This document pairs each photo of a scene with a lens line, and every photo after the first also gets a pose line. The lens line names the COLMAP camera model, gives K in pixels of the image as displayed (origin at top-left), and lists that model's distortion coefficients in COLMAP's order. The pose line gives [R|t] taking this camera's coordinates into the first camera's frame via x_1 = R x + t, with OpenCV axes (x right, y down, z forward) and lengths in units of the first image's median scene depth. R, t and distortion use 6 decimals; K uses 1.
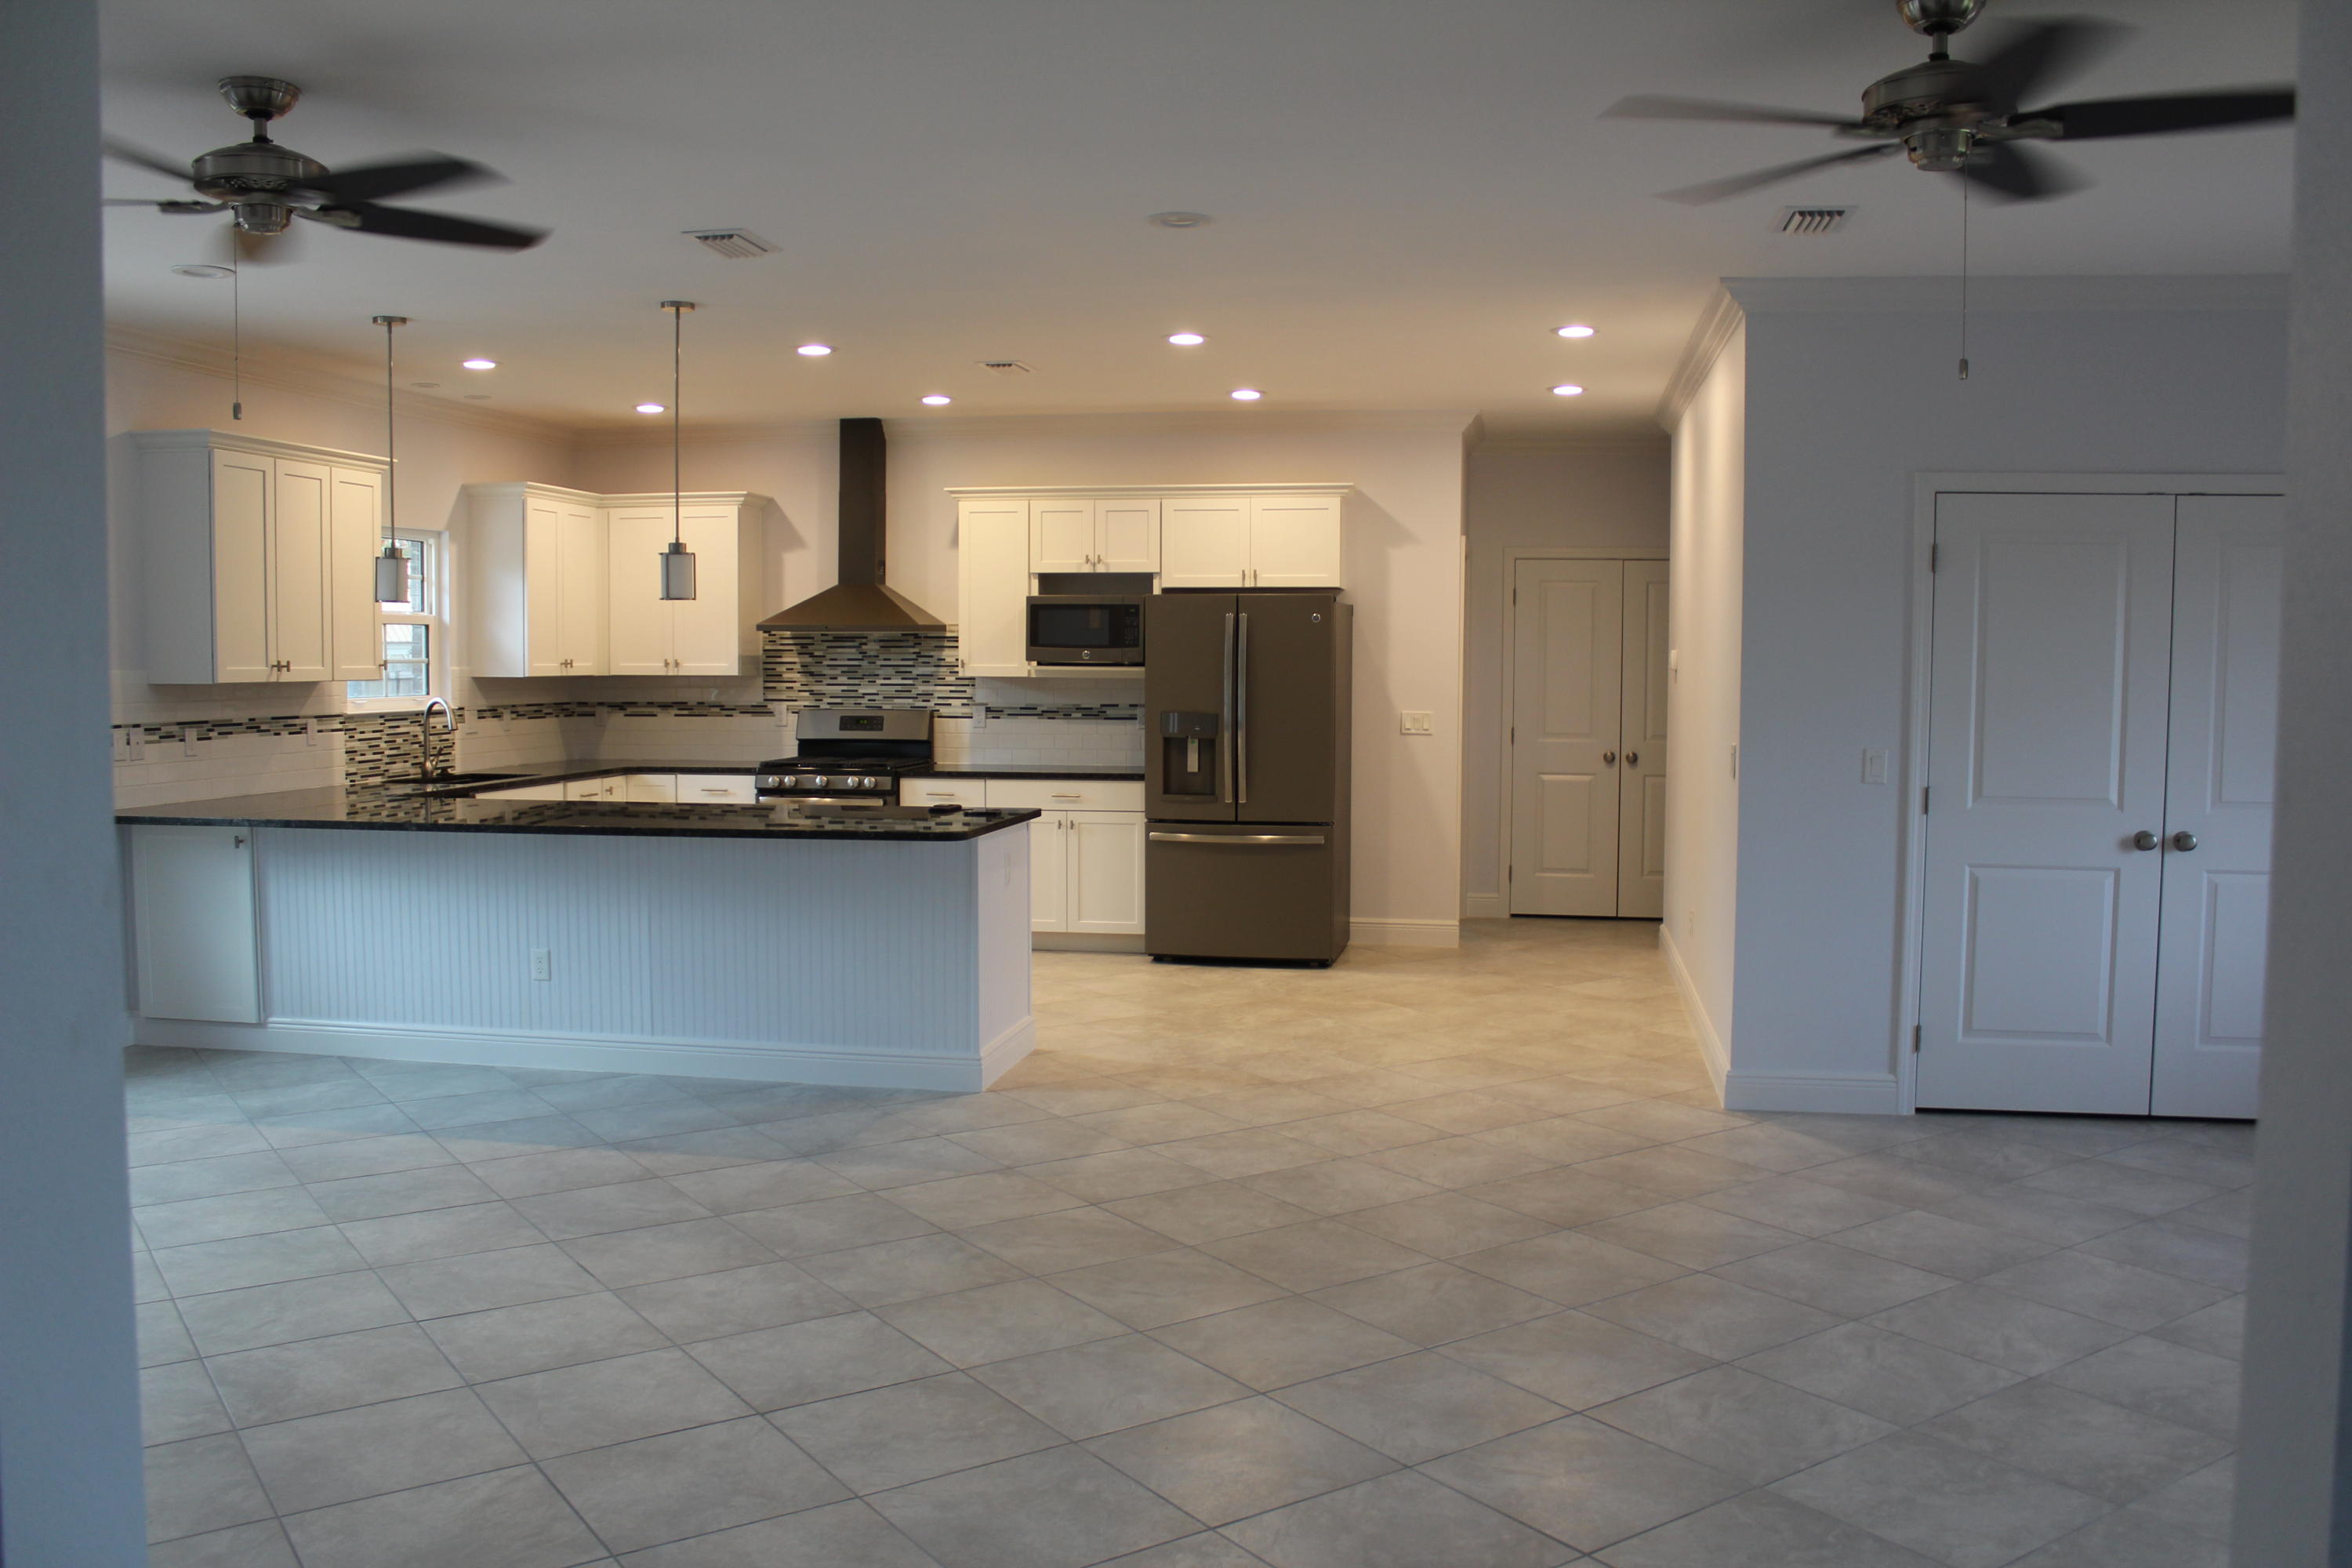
lens RADIAL K [[1958.9, 0, 1187.1], [0, 1958.9, 789.5], [0, 0, 1]] dist [-0.167532, 0.153208]
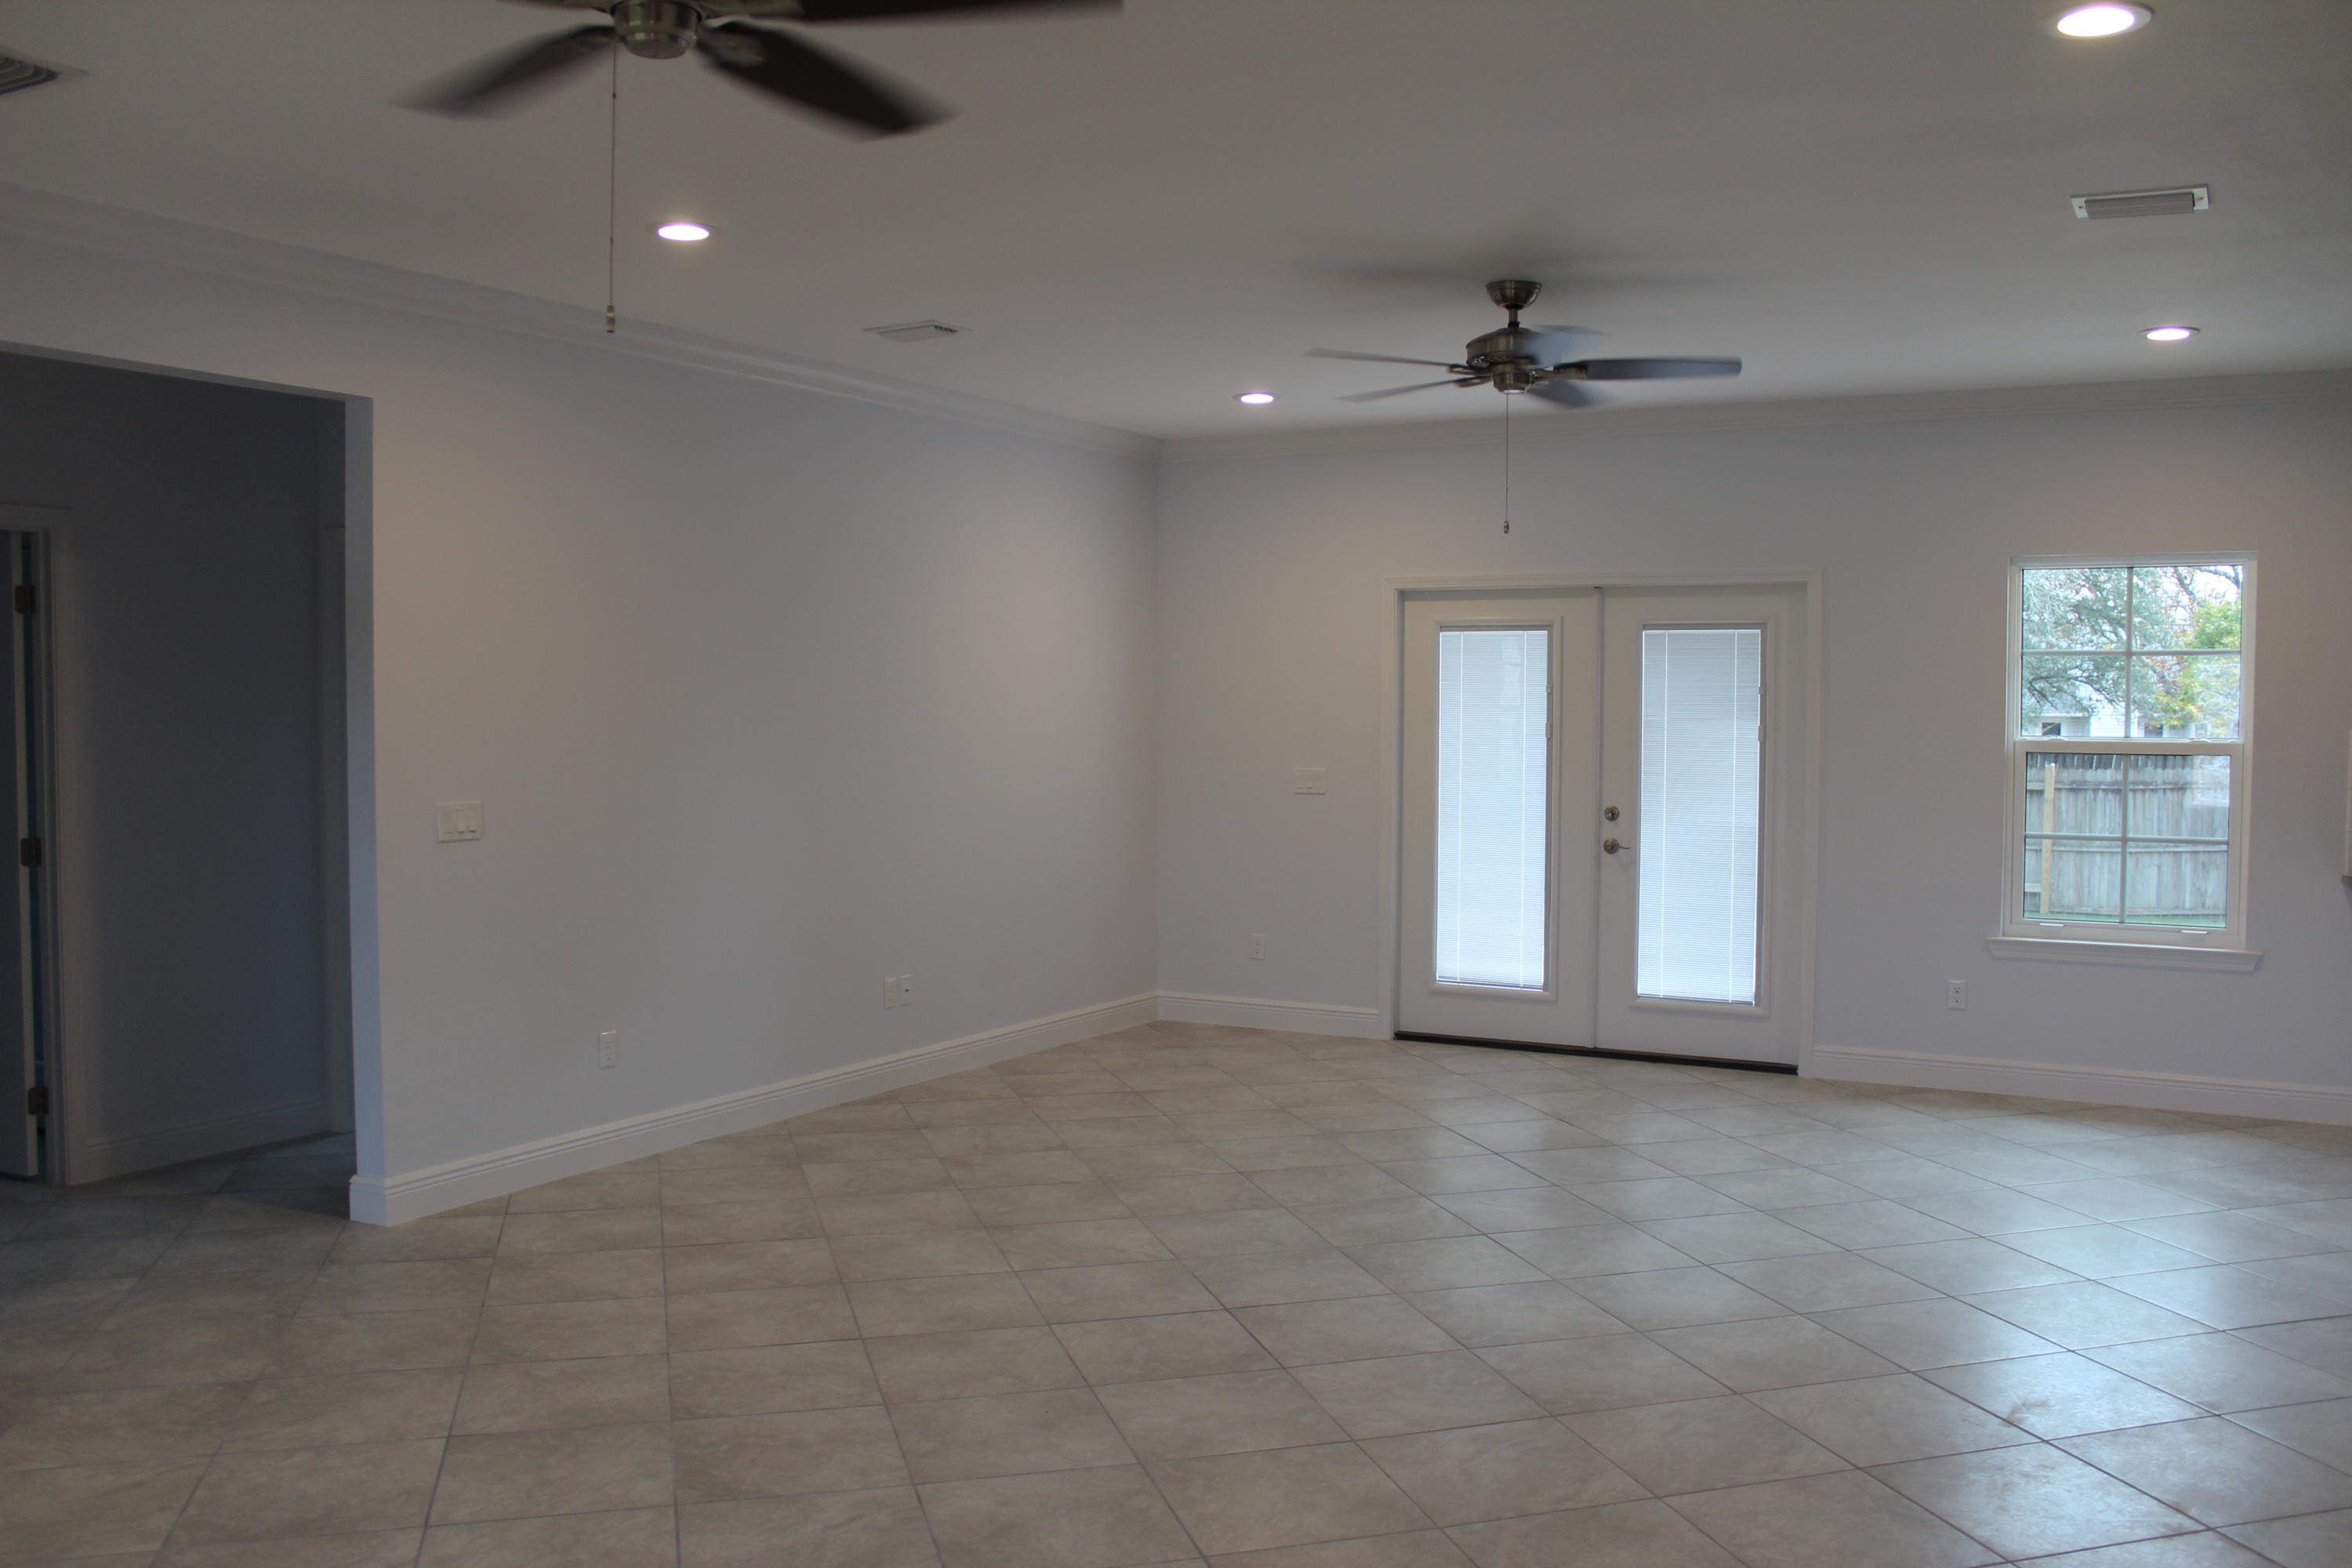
lens RADIAL K [[1958.9, 0, 1187.1], [0, 1958.9, 789.5], [0, 0, 1]] dist [-0.167532, 0.153208]
pose [[-0.327446, 0.037785, -0.944114, 0.400746], [-0.073538, 0.995150, 0.065333, -0.038323], [0.942004, 0.090822, -0.323079, 0.560782]]
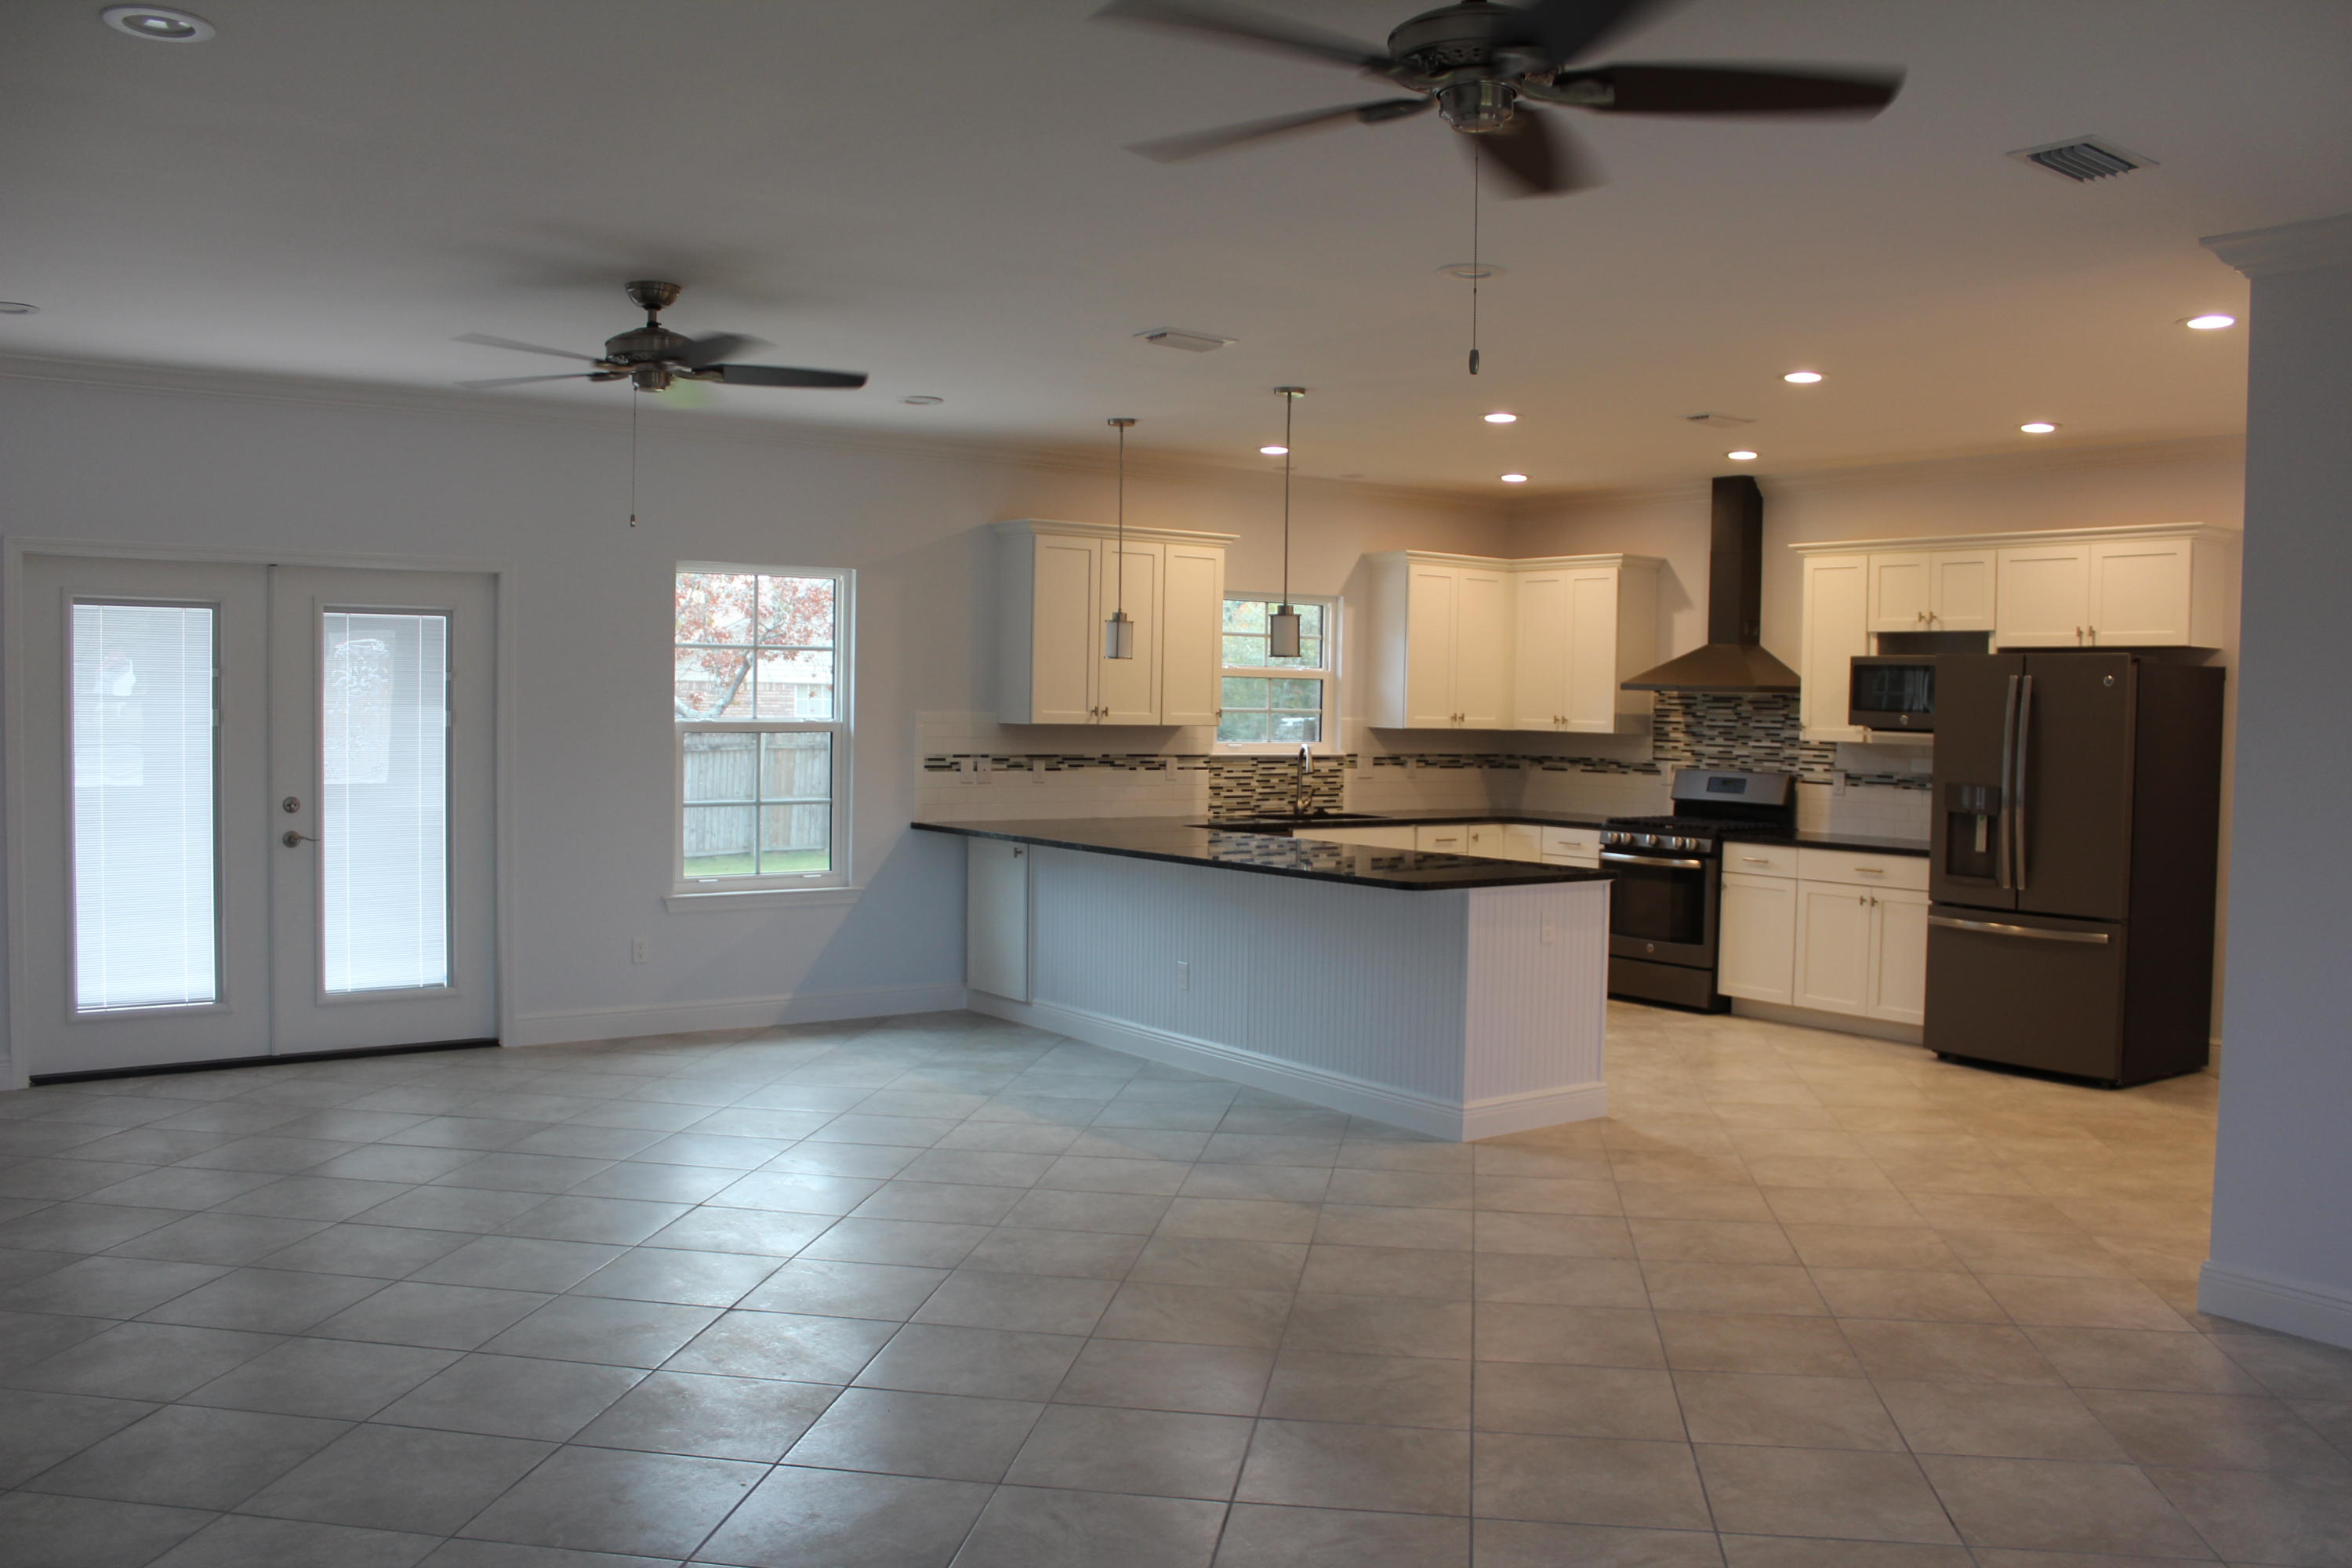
lens RADIAL K [[1958.9, 0, 1187.1], [0, 1958.9, 789.5], [0, 0, 1]] dist [-0.167532, 0.153208]
pose [[0.727313, 0.040456, -0.685113, 0.344398], [-0.063123, 0.997973, -0.008080, -0.007615], [0.683397, 0.049123, 0.728392, 0.114991]]
